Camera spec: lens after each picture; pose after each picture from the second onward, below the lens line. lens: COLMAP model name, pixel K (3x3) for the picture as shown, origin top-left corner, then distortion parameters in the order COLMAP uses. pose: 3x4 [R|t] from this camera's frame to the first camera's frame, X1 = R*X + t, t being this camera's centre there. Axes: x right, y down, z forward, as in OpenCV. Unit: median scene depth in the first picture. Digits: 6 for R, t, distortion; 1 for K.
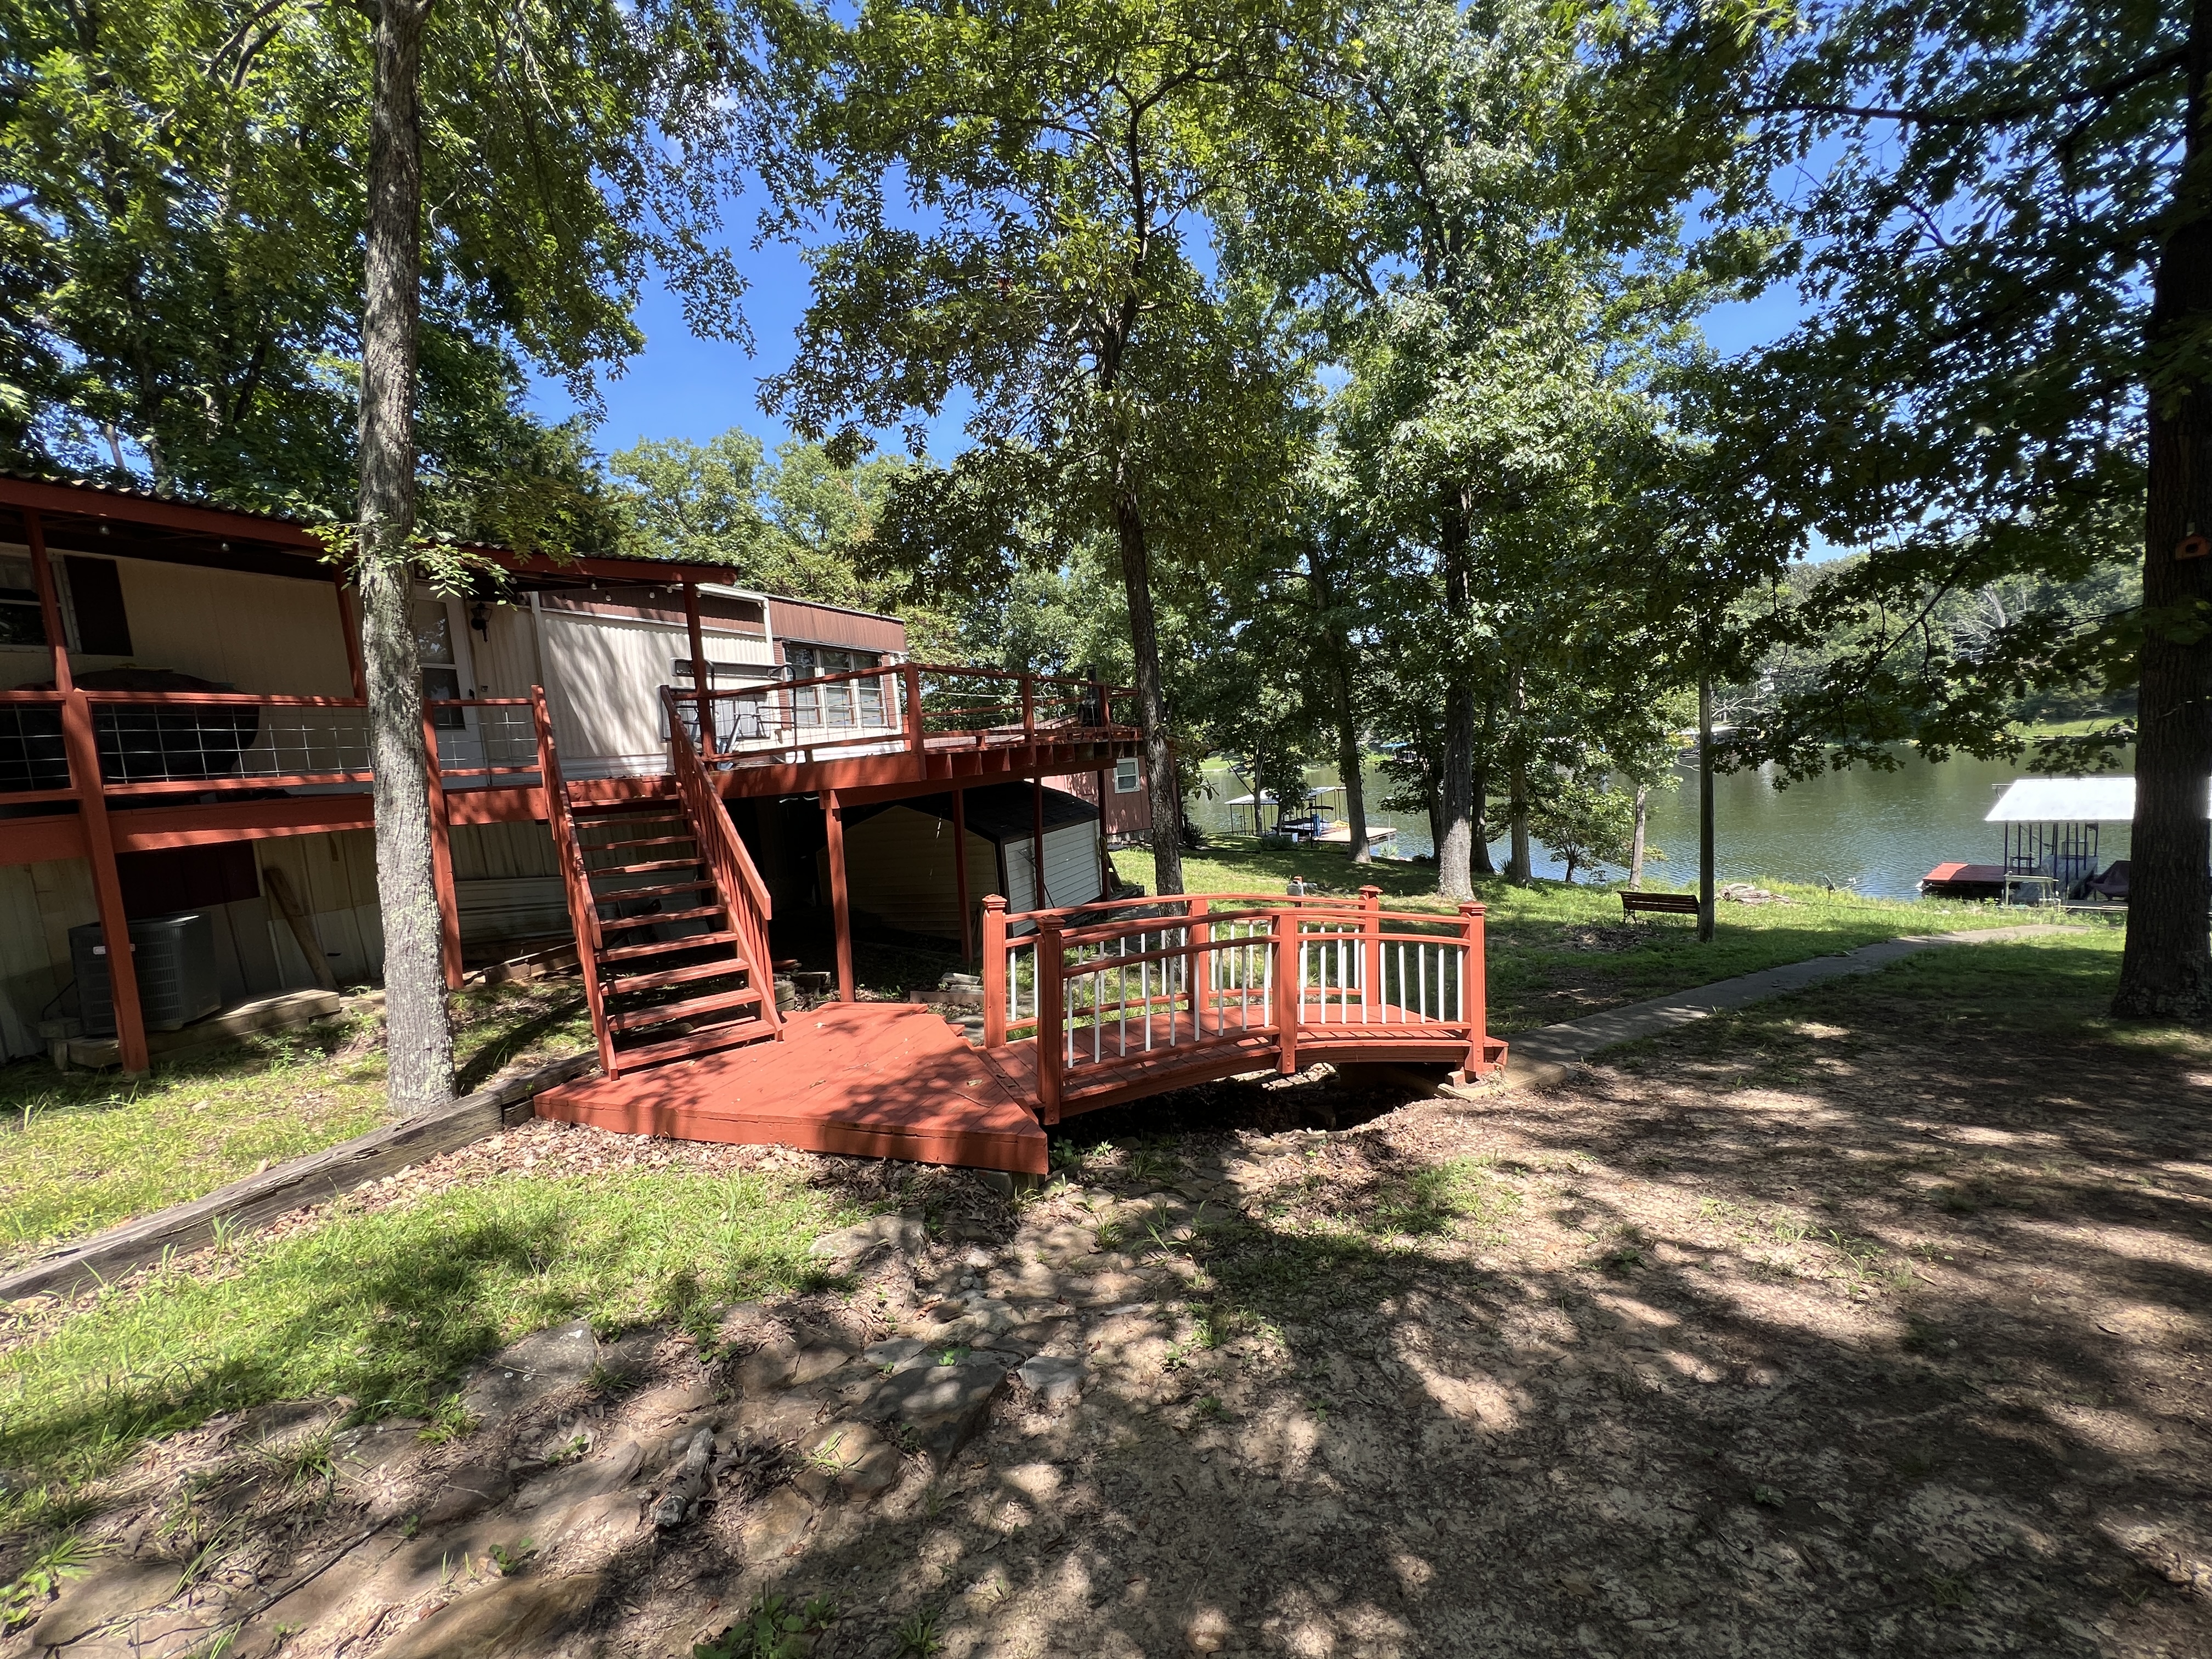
lens RADIAL K [[892.5, 0, 1106.5], [0, 892.5, 833.6], [0, 0, 1]] dist [-0.002884, 0.001039]
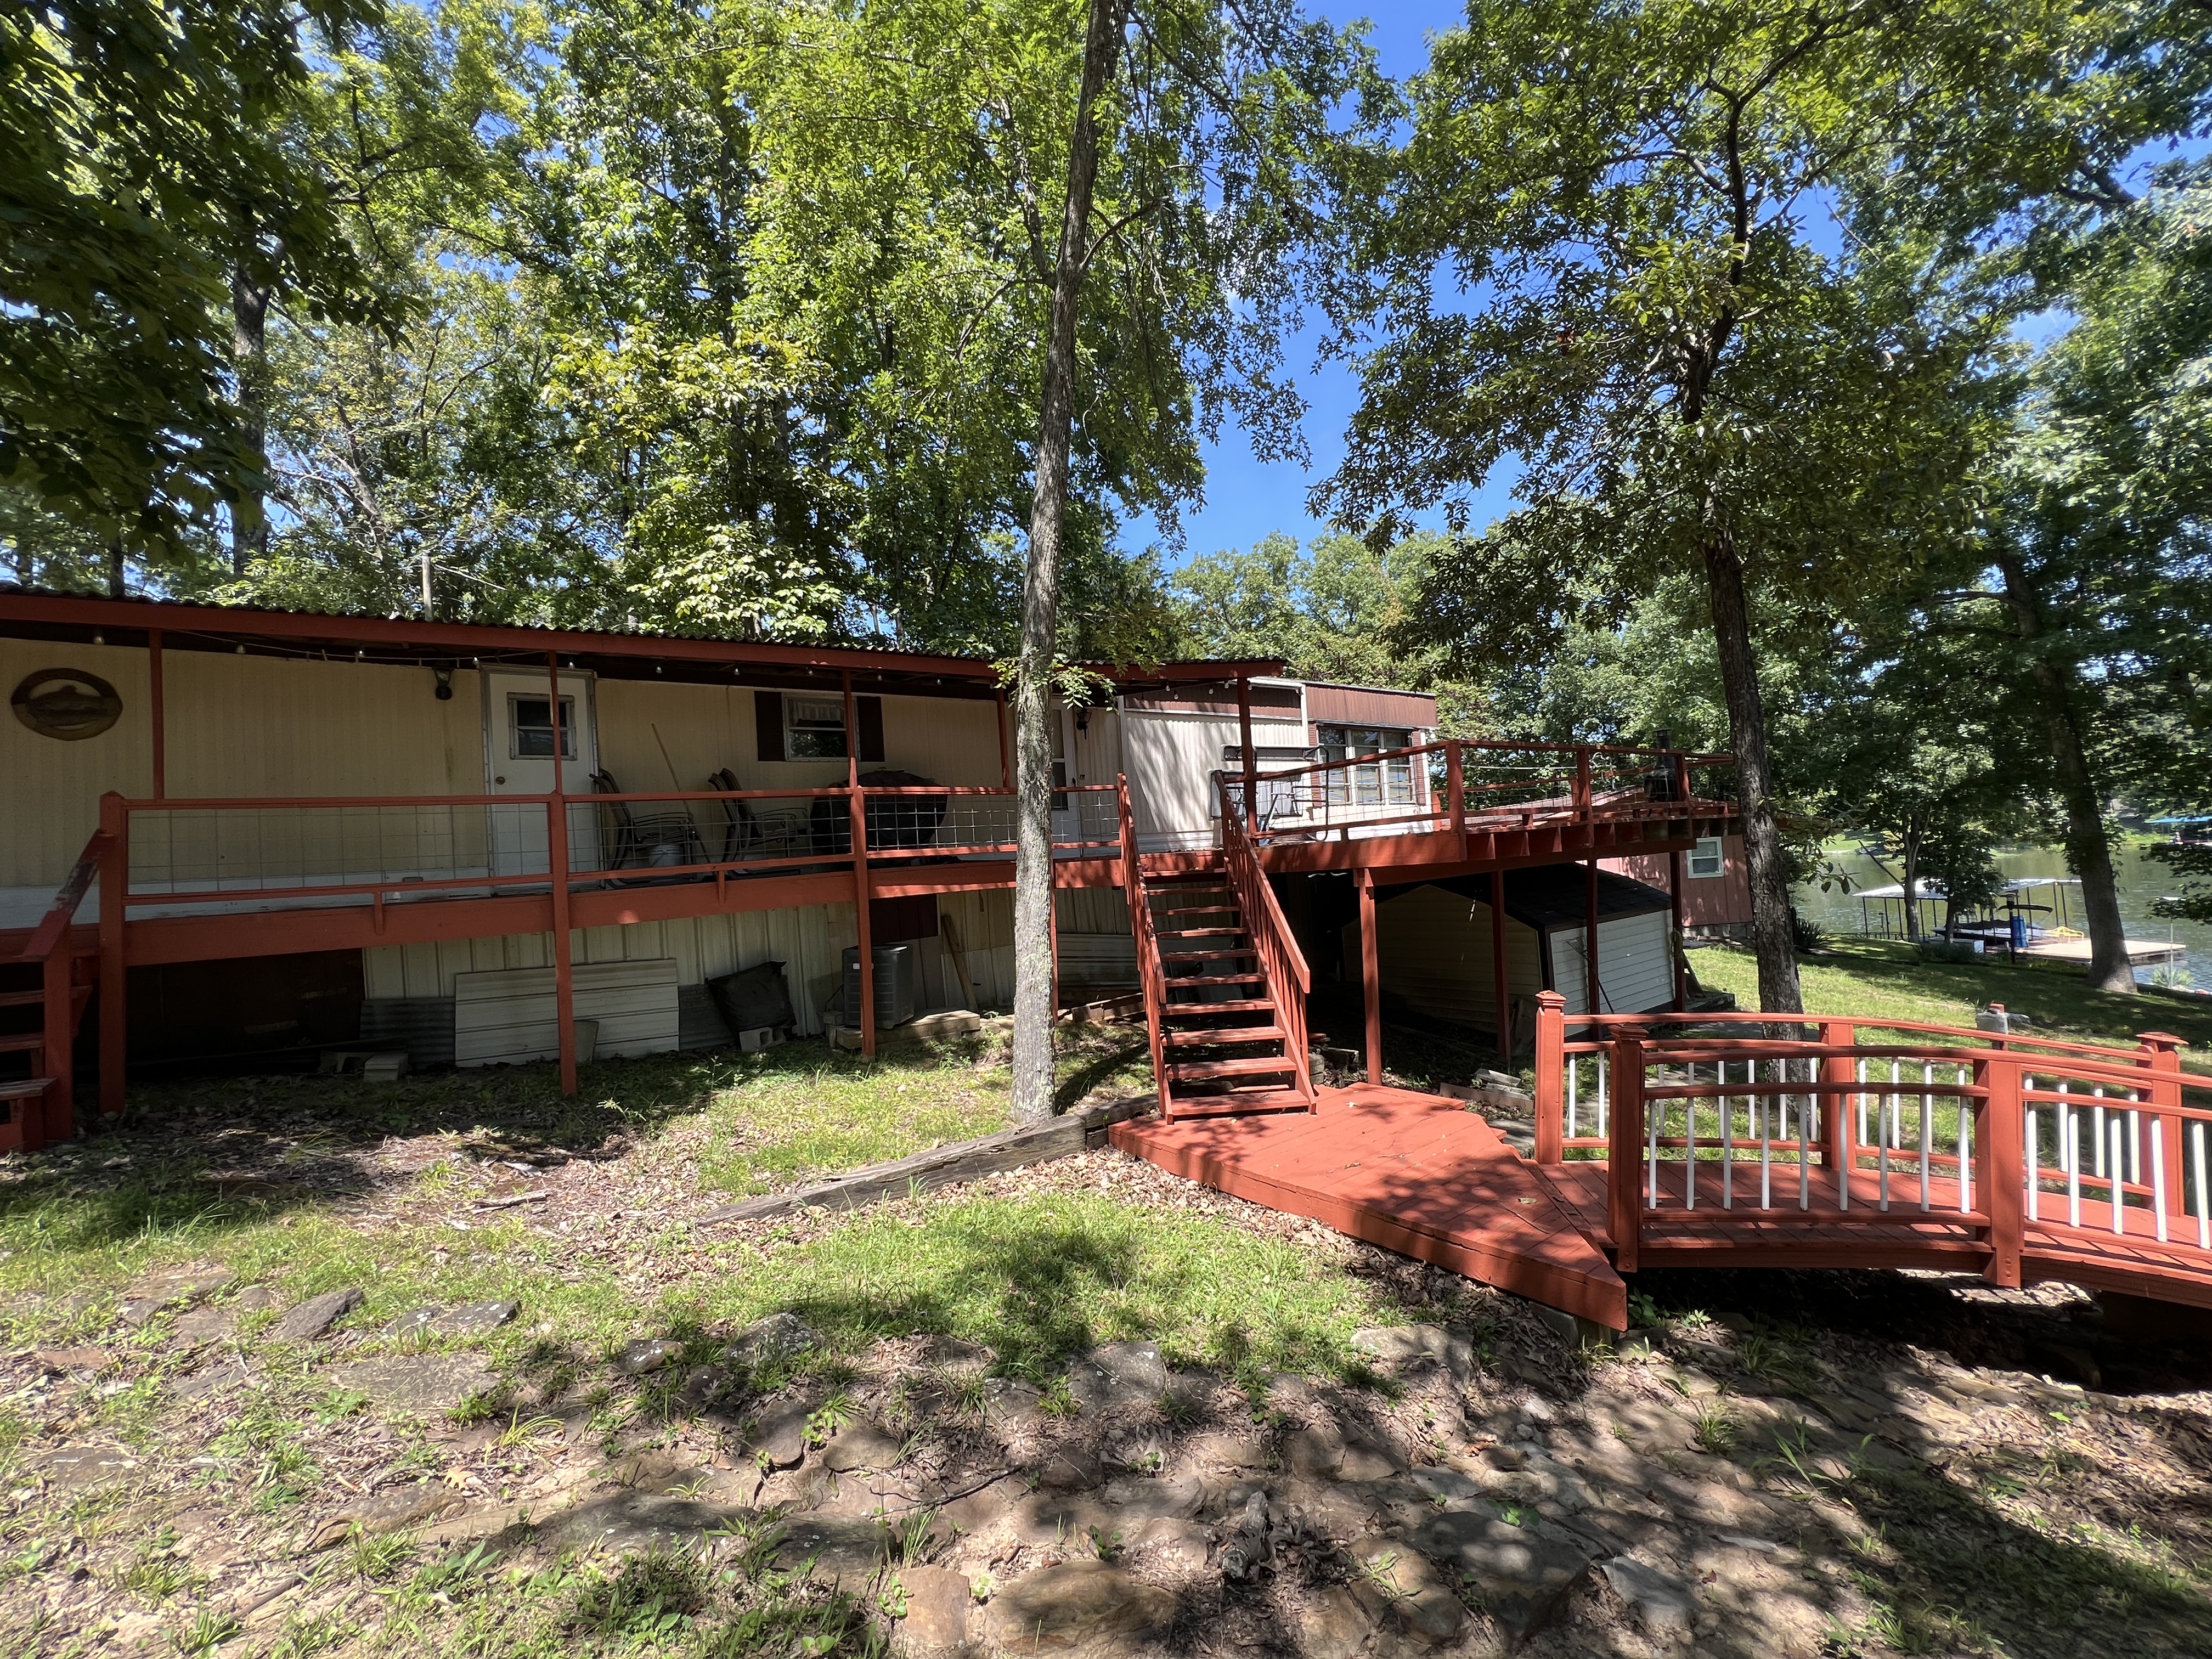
lens RADIAL K [[892.5, 0, 1103.7], [0, 892.5, 833.0], [0, 0, 1]] dist [-0.002884, 0.001039]
pose [[0.844225, 0.007604, -0.535935, -0.019809], [-0.052660, 0.996238, -0.068817, -0.003776], [0.533396, 0.086320, 0.841450, -0.010533]]
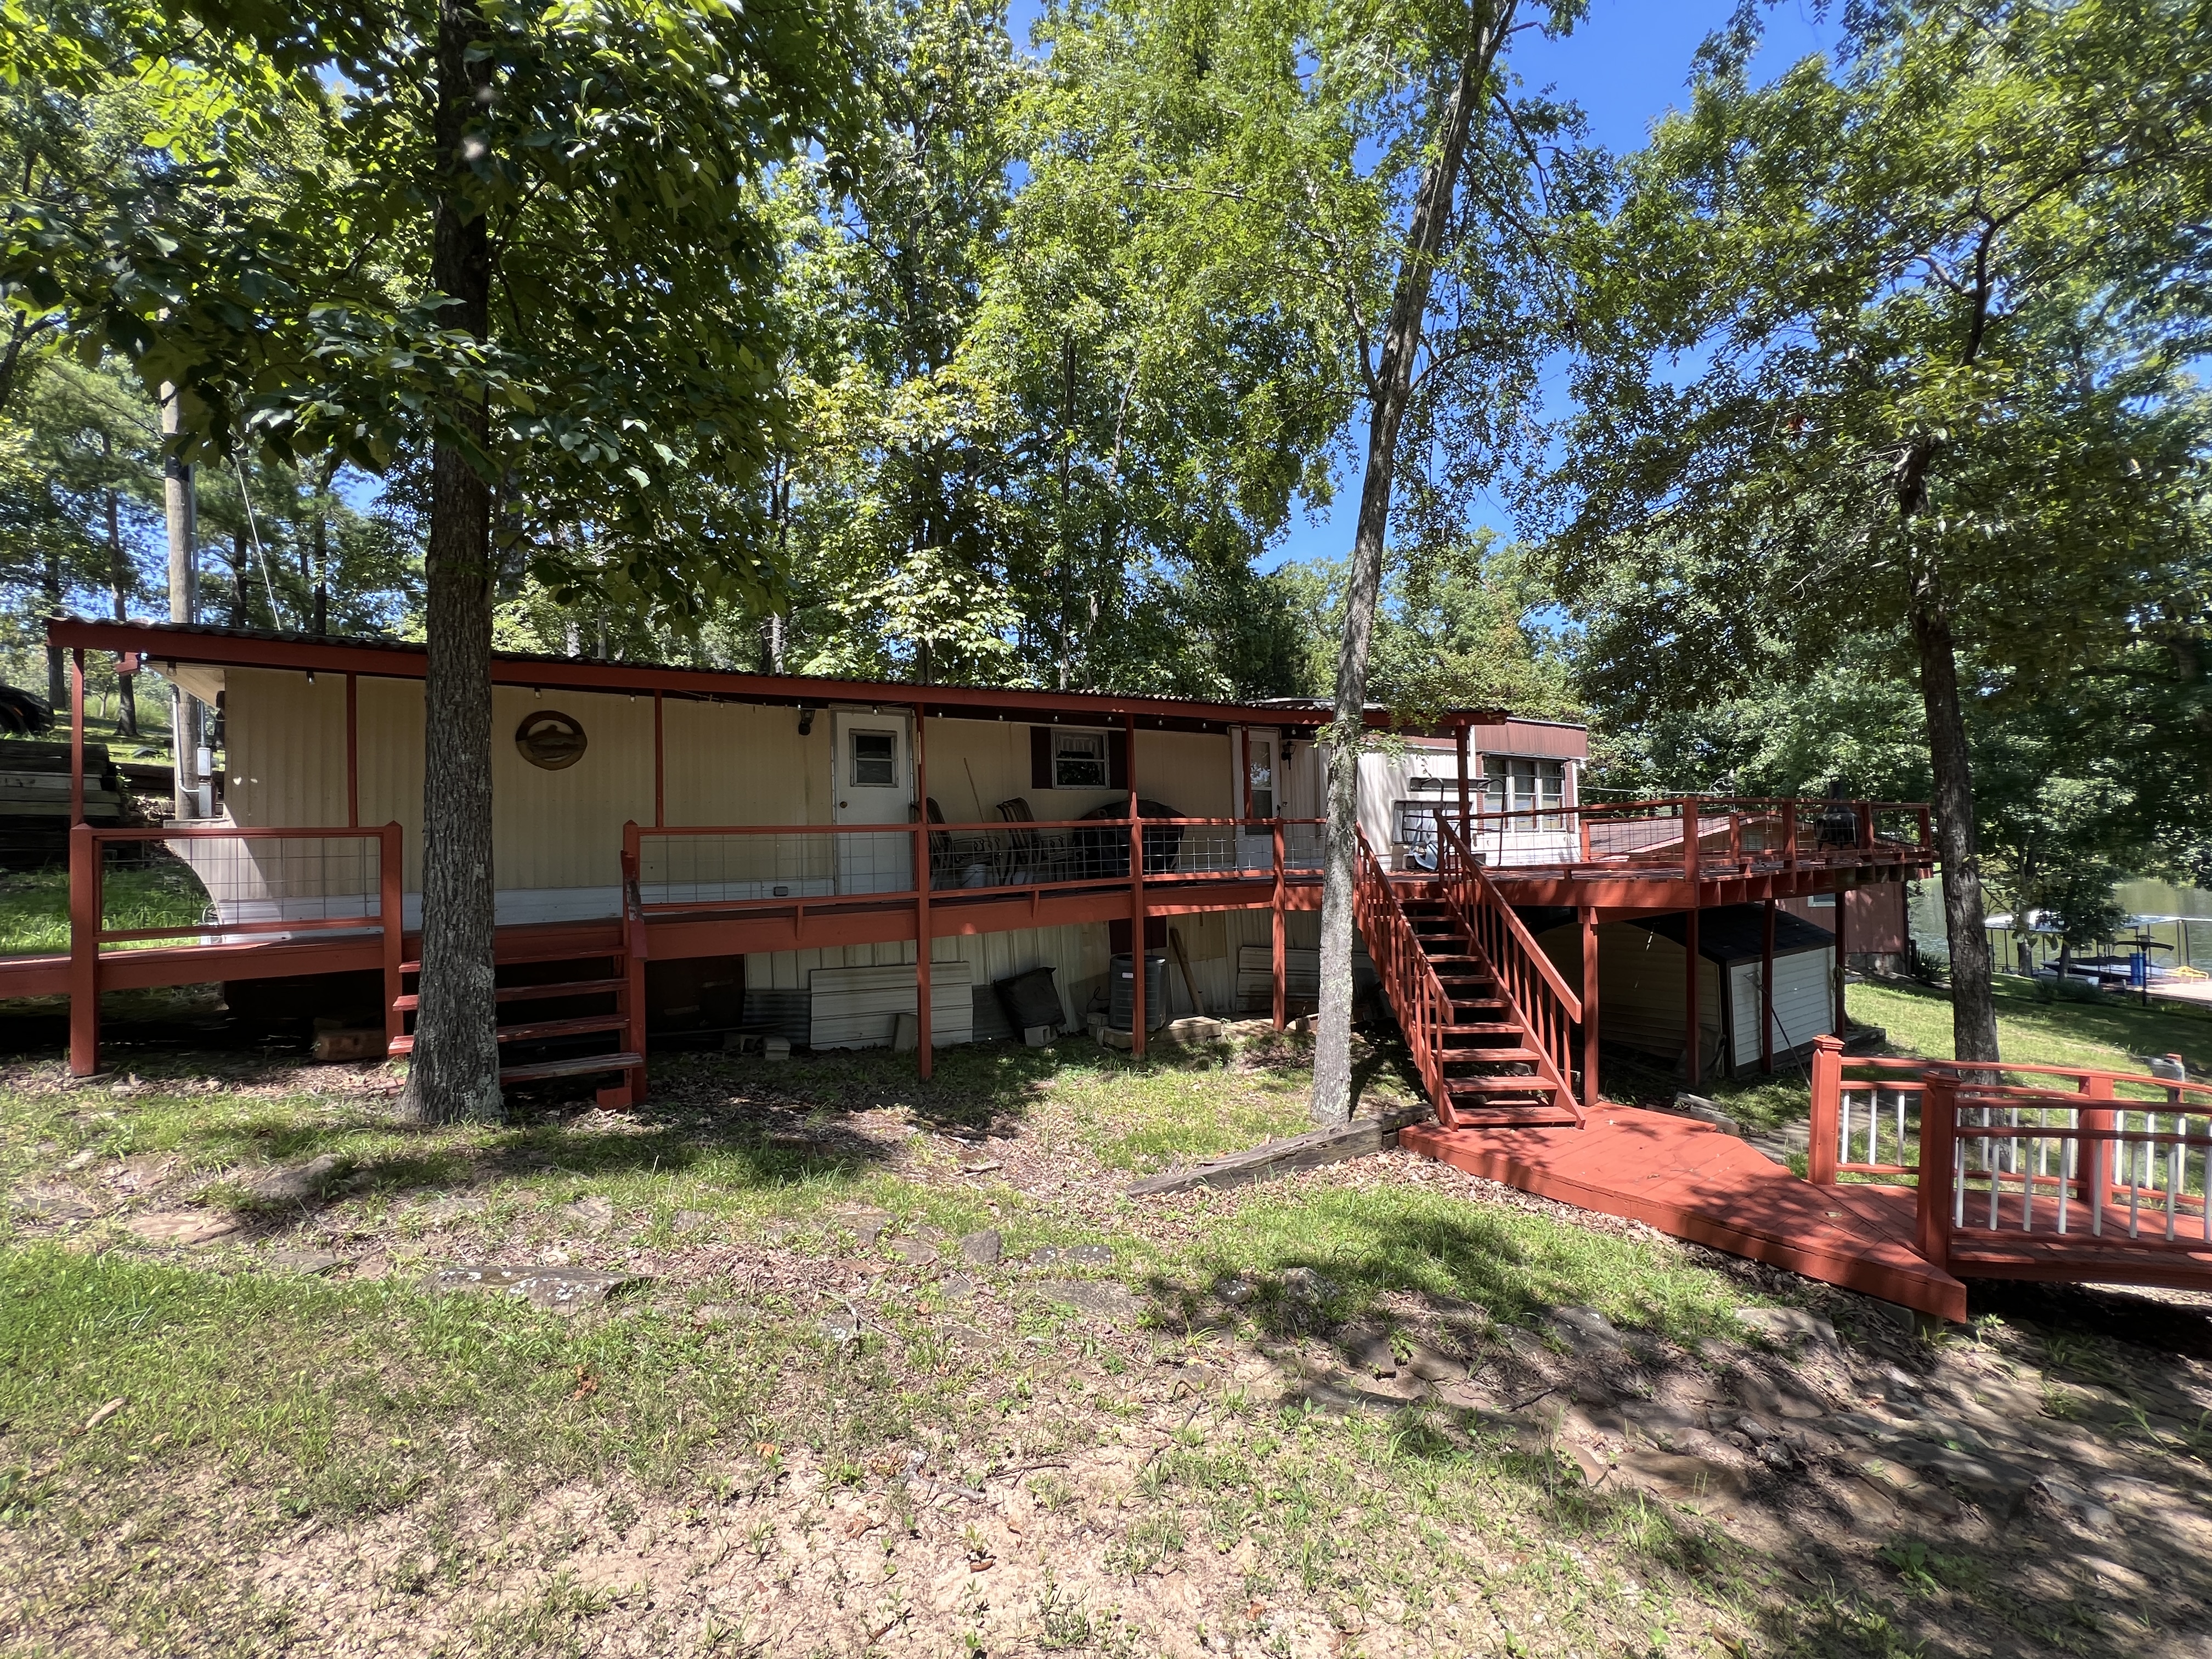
lens RADIAL K [[892.5, 0, 1102.6], [0, 892.5, 832.2], [0, 0, 1]] dist [-0.002884, 0.001039]
pose [[0.813715, 0.041822, -0.579758, -0.177066], [-0.091078, 0.994262, -0.056108, -0.025527], [0.574085, 0.098459, 0.812854, -0.284923]]
